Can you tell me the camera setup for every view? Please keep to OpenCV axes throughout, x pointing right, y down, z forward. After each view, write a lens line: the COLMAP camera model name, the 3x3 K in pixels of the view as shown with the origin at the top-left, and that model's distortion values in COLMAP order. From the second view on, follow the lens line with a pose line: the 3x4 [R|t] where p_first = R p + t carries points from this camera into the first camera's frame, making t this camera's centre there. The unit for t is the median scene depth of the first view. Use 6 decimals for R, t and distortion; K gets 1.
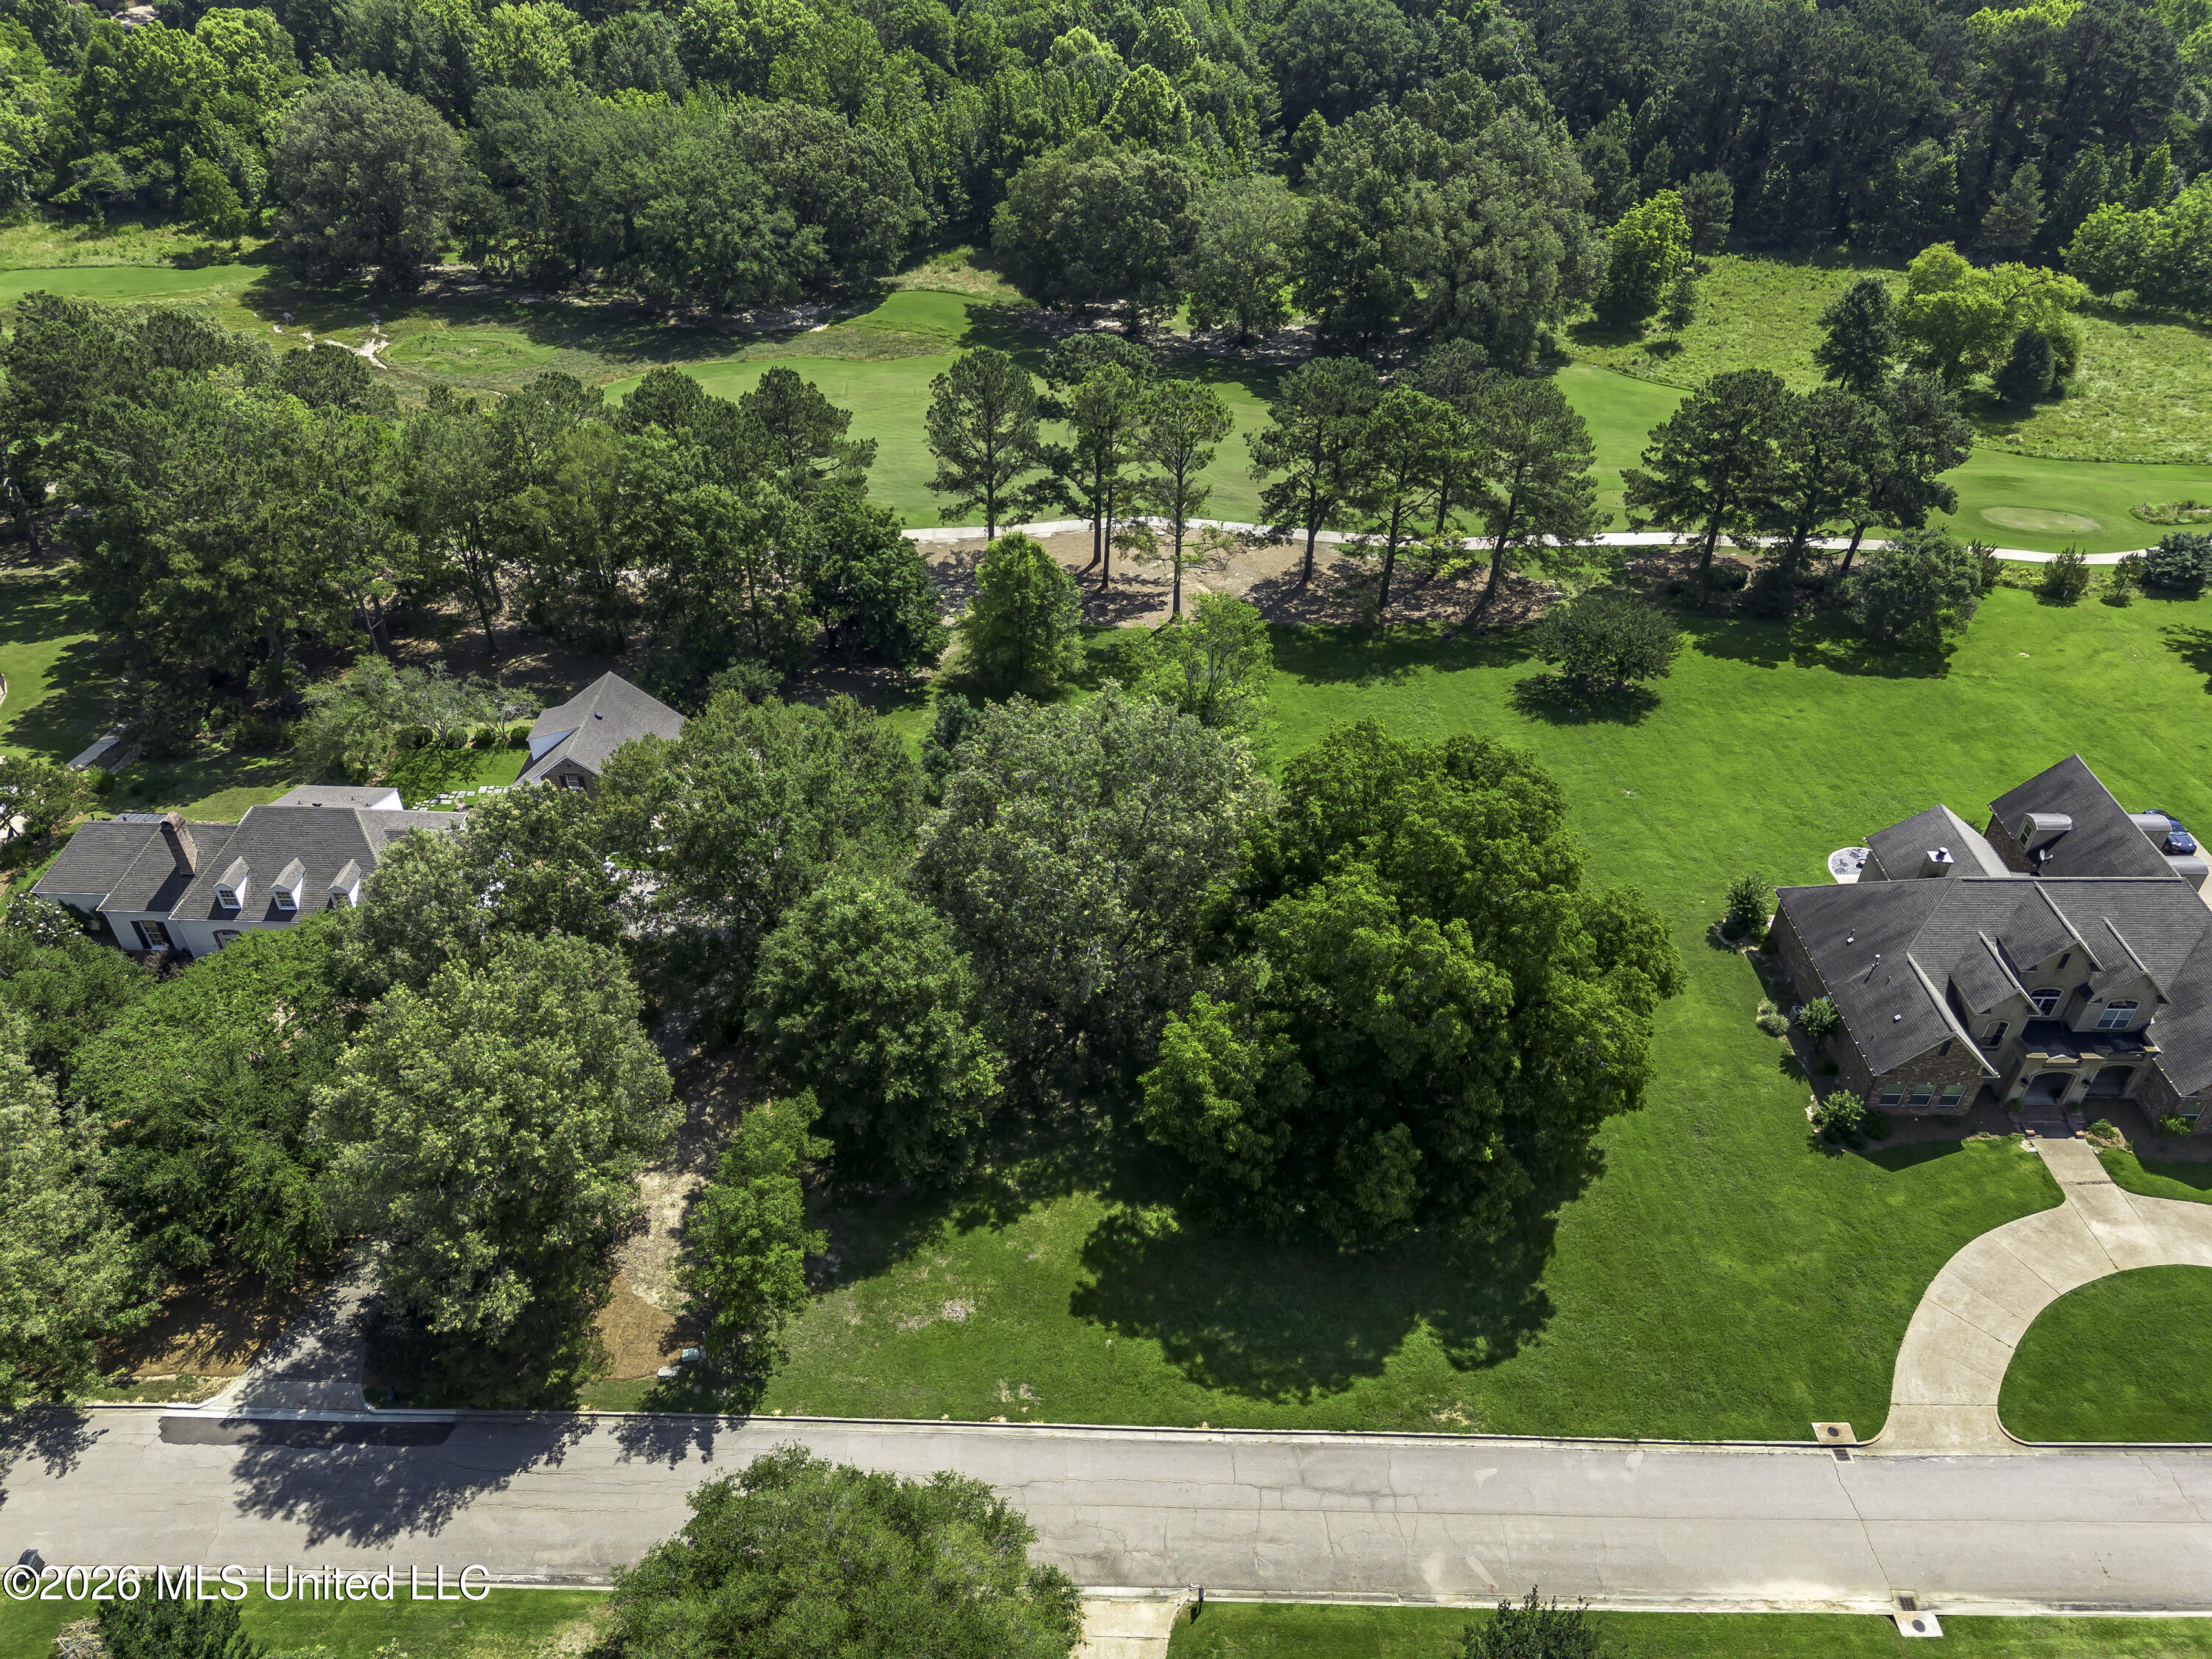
lens RADIAL K [[1567.2, 0, 1106.0], [0, 1567.2, 829.5], [0, 0, 1]] dist [0.060078, -0.046372]
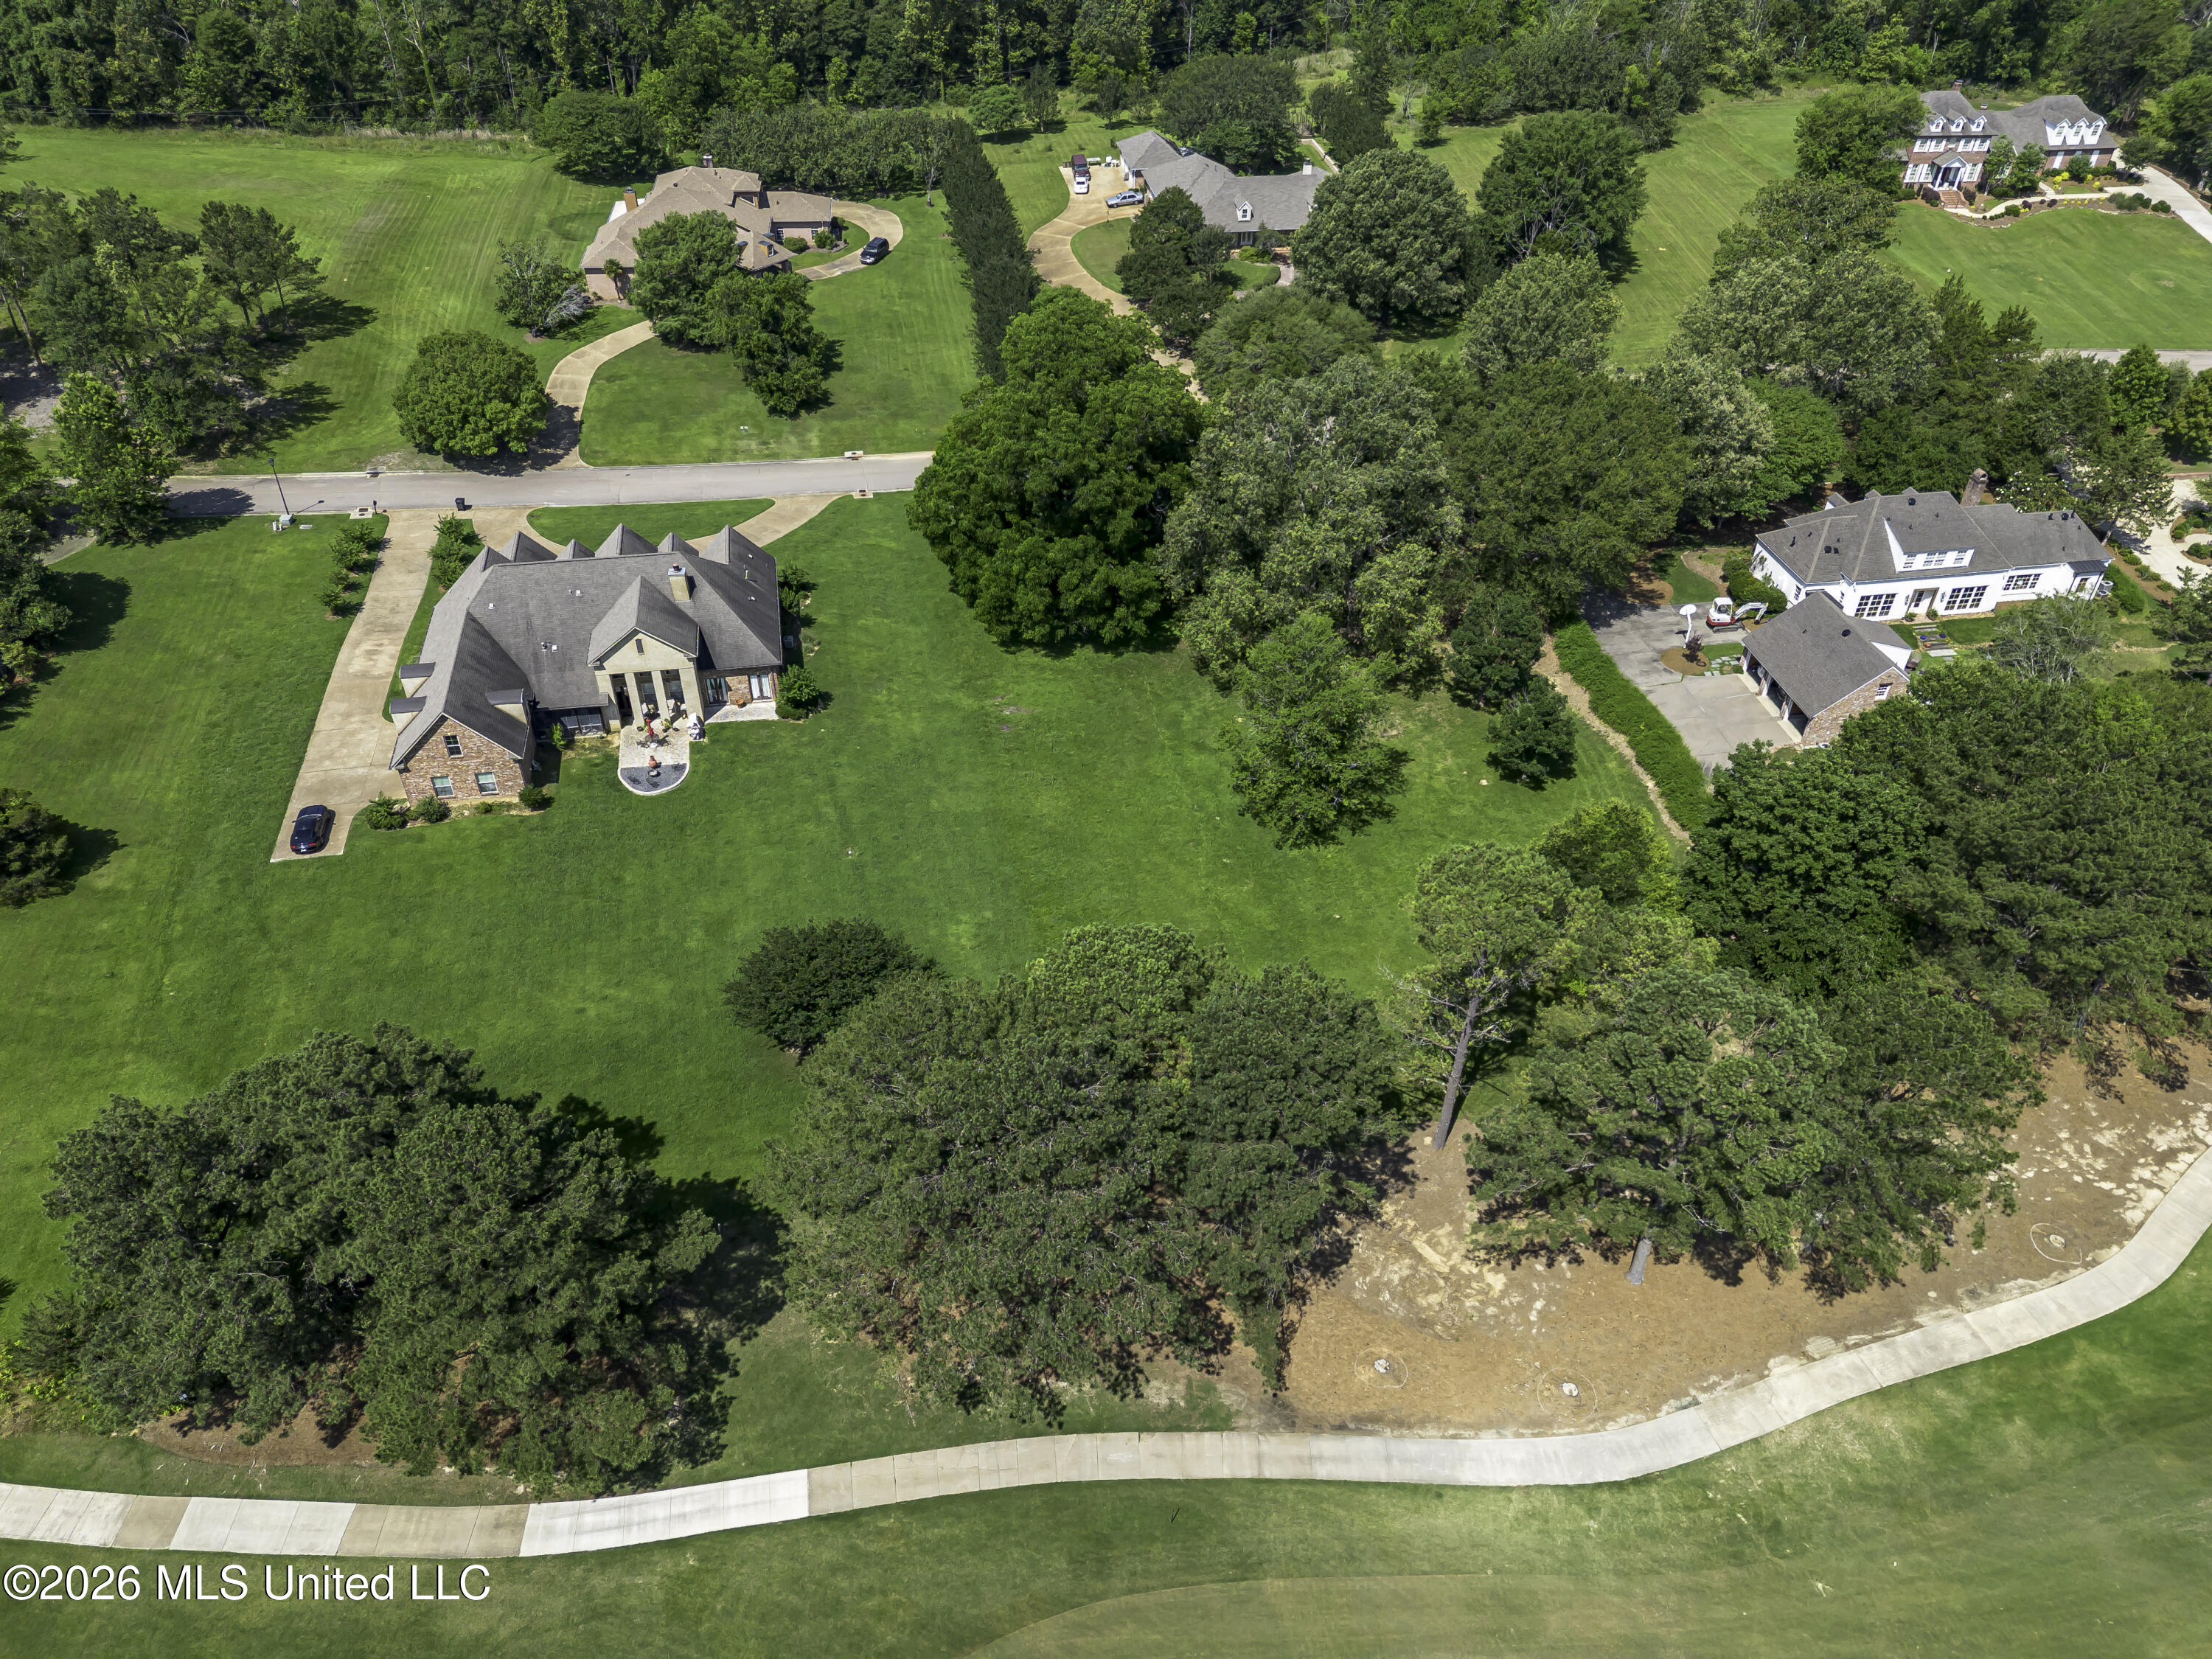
lens RADIAL K [[1567.2, 0, 1106.0], [0, 1567.2, 829.5], [0, 0, 1]] dist [0.060078, -0.046372]
pose [[-0.983205, 0.092203, -0.157501, 0.393303], [-0.131755, 0.238573, 0.962145, -1.125885], [0.126289, 0.966738, -0.222418, 1.458232]]
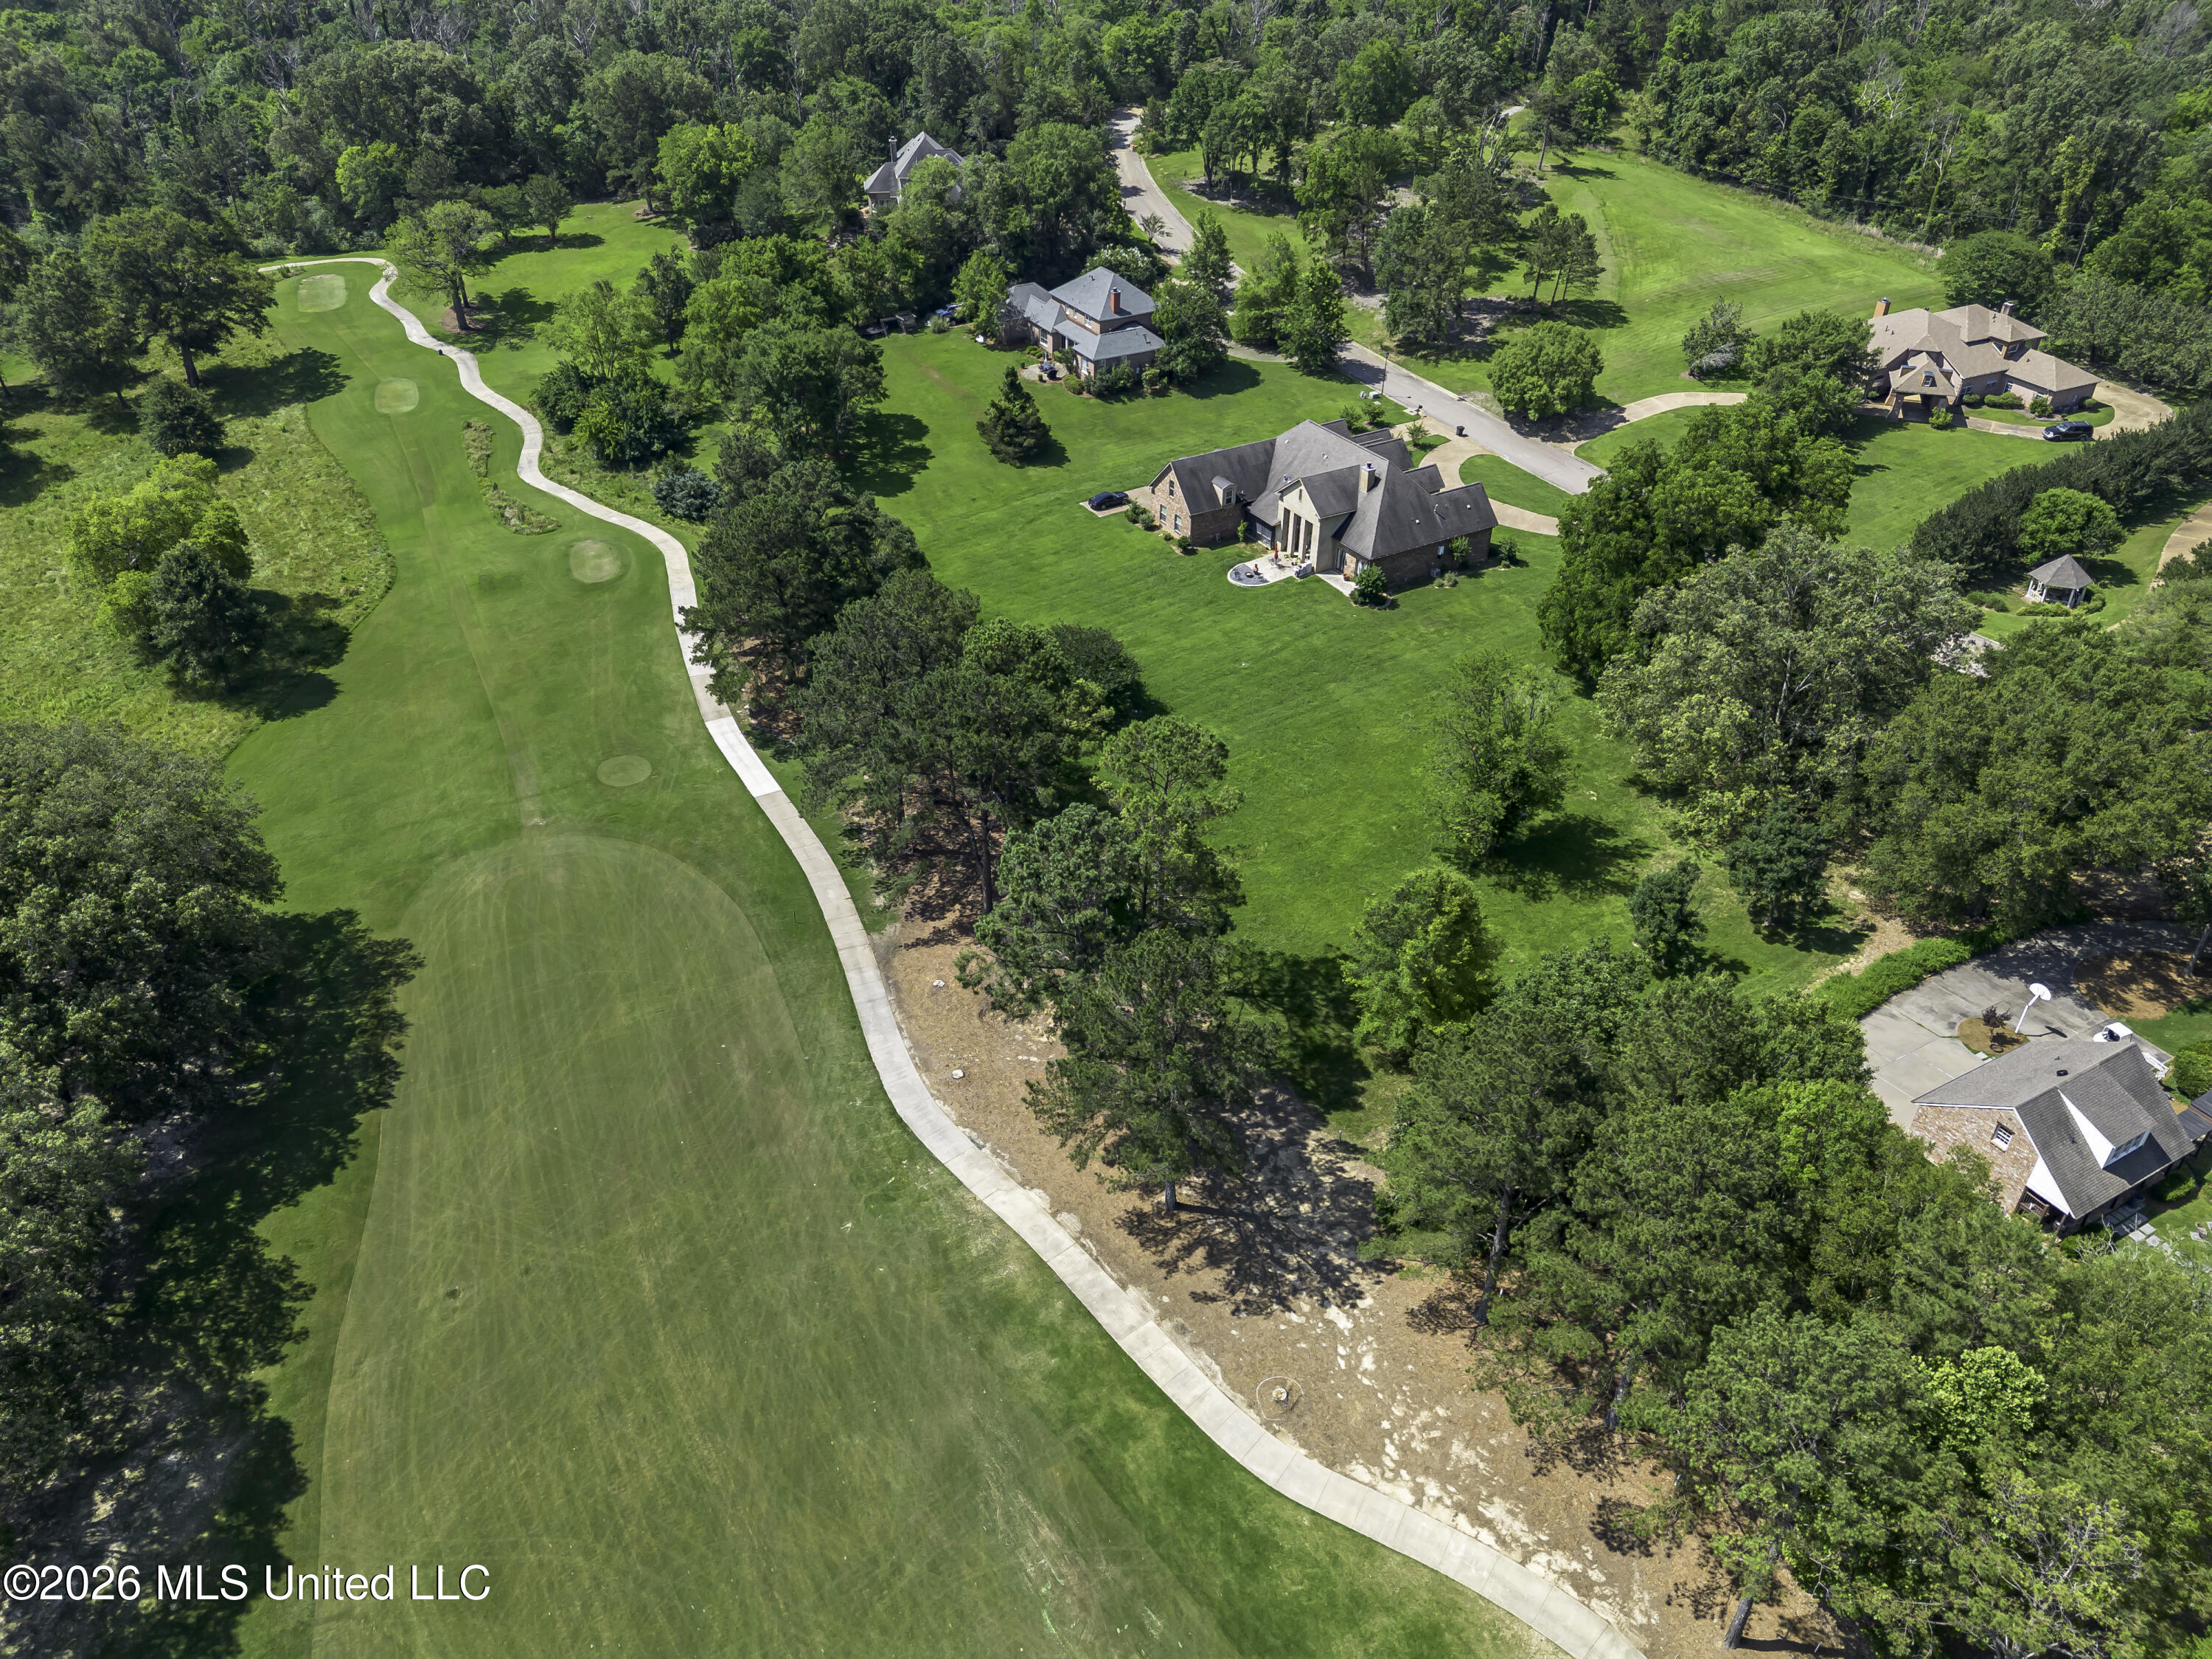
lens RADIAL K [[1567.1, 0, 1106.0], [0, 1567.1, 829.5], [0, 0, 1]] dist [0.076706, -0.075680]
pose [[-0.506664, -0.504156, 0.699370, -0.652522], [0.516466, 0.472050, 0.714445, -1.081669], [-0.690329, 0.723184, 0.021208, 1.375777]]
